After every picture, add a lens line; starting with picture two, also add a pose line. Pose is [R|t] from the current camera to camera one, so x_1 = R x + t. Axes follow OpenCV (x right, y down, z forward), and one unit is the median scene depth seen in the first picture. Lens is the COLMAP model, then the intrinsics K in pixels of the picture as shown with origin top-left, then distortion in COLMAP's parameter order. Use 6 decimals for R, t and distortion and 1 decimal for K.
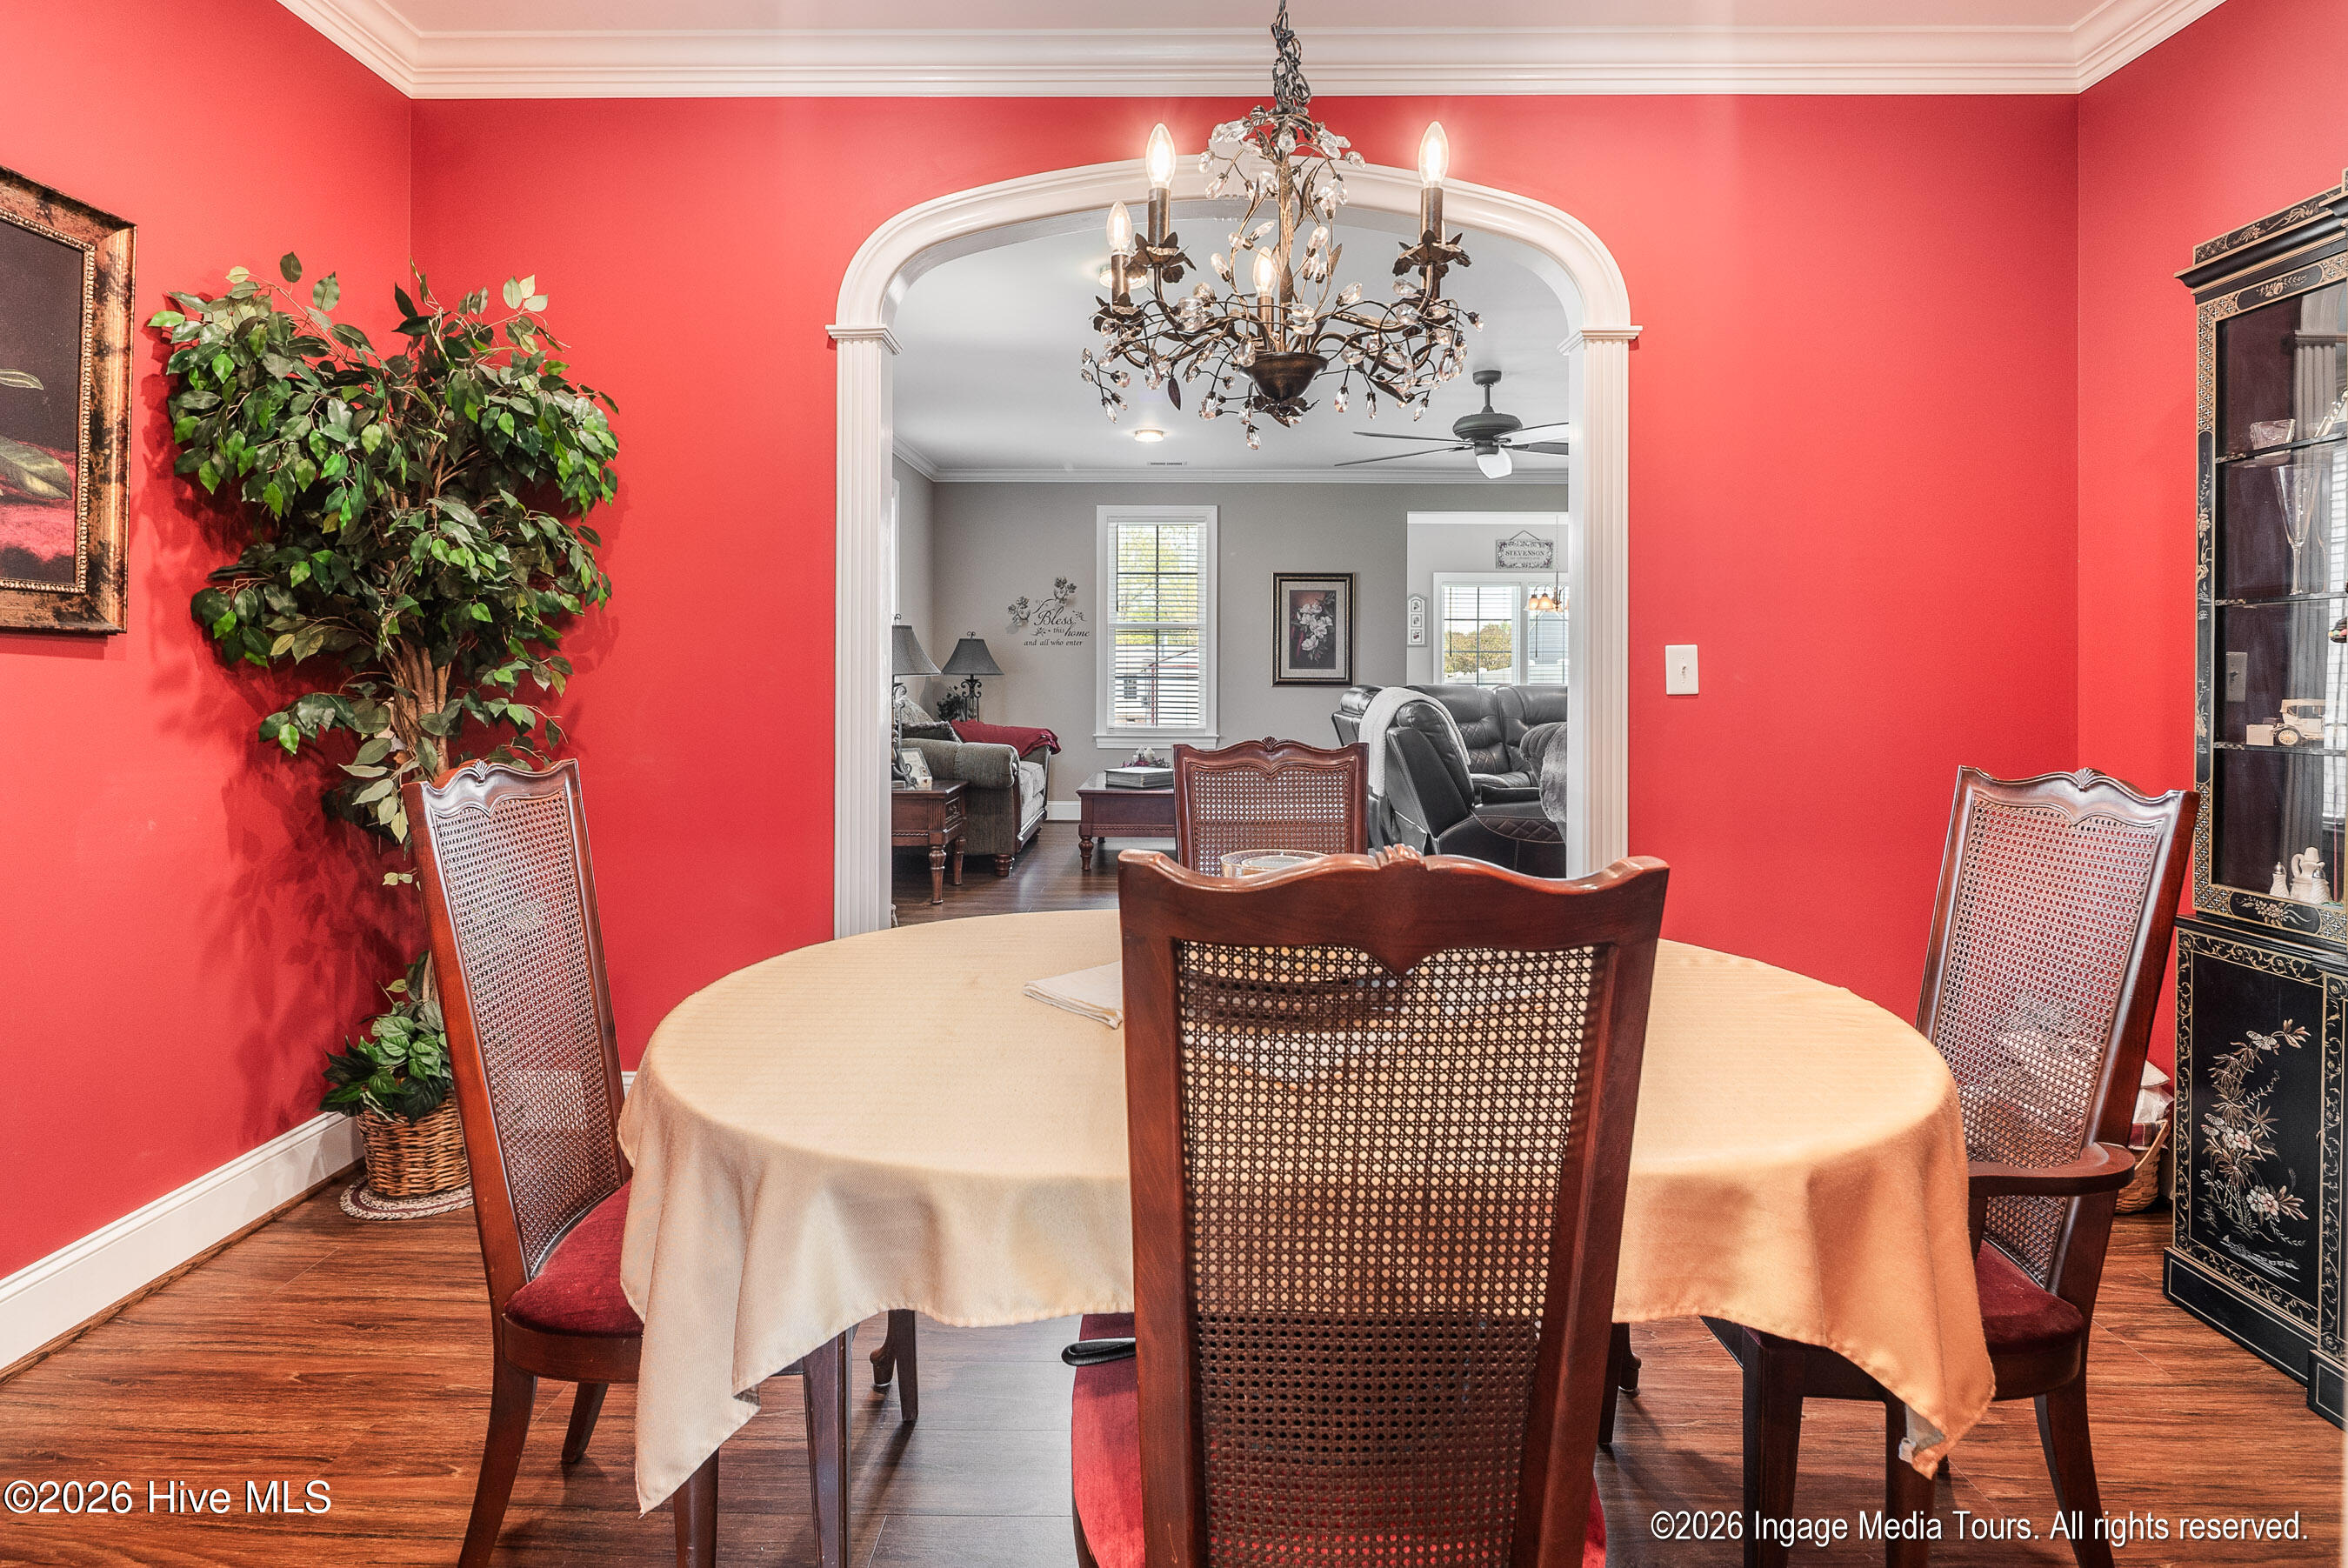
lens RADIAL K [[1185.1, 0, 1163.7], [0, 1185.1, 671.9], [0, 0, 1]] dist [0.004103, -0.002031]
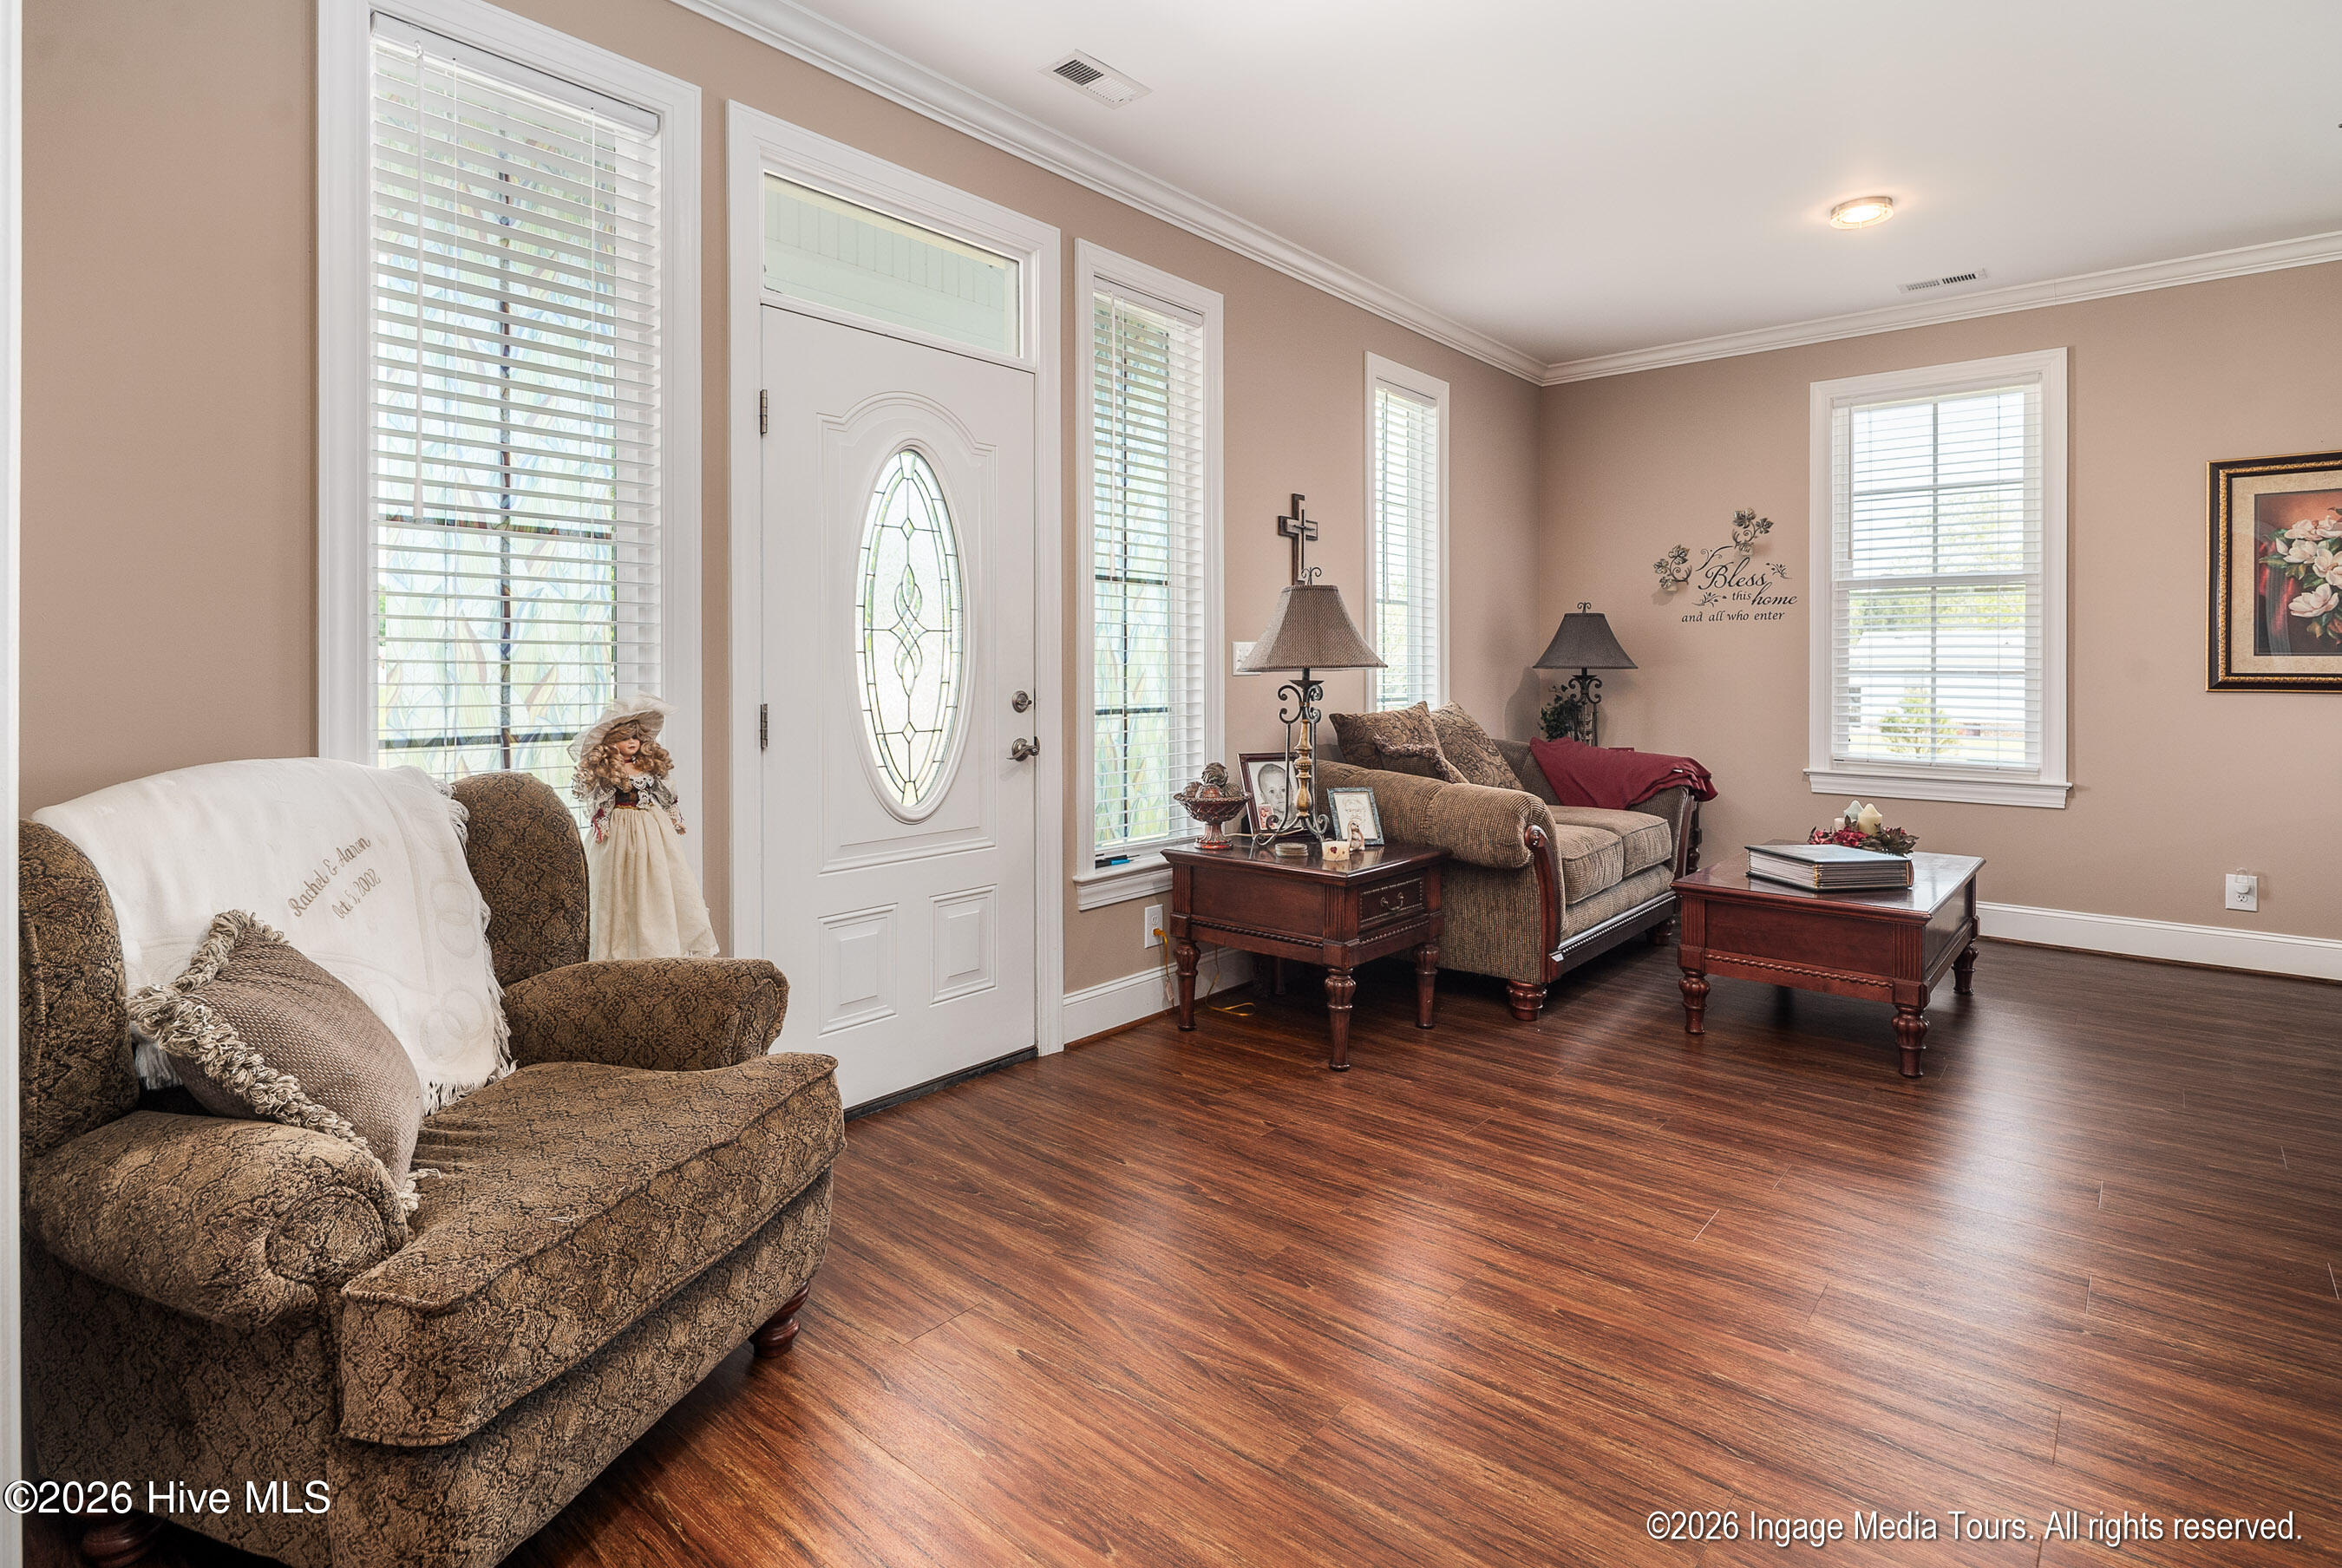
lens RADIAL K [[1182.0, 0, 1150.6], [0, 1182.0, 672.7], [0, 0, 1]] dist [0.004103, -0.002031]
pose [[0.769129, 0.000610, -0.639093, 0.068304], [0.002123, 0.999992, 0.003510, 0.001866], [0.639090, -0.004056, 0.769121, 0.334264]]
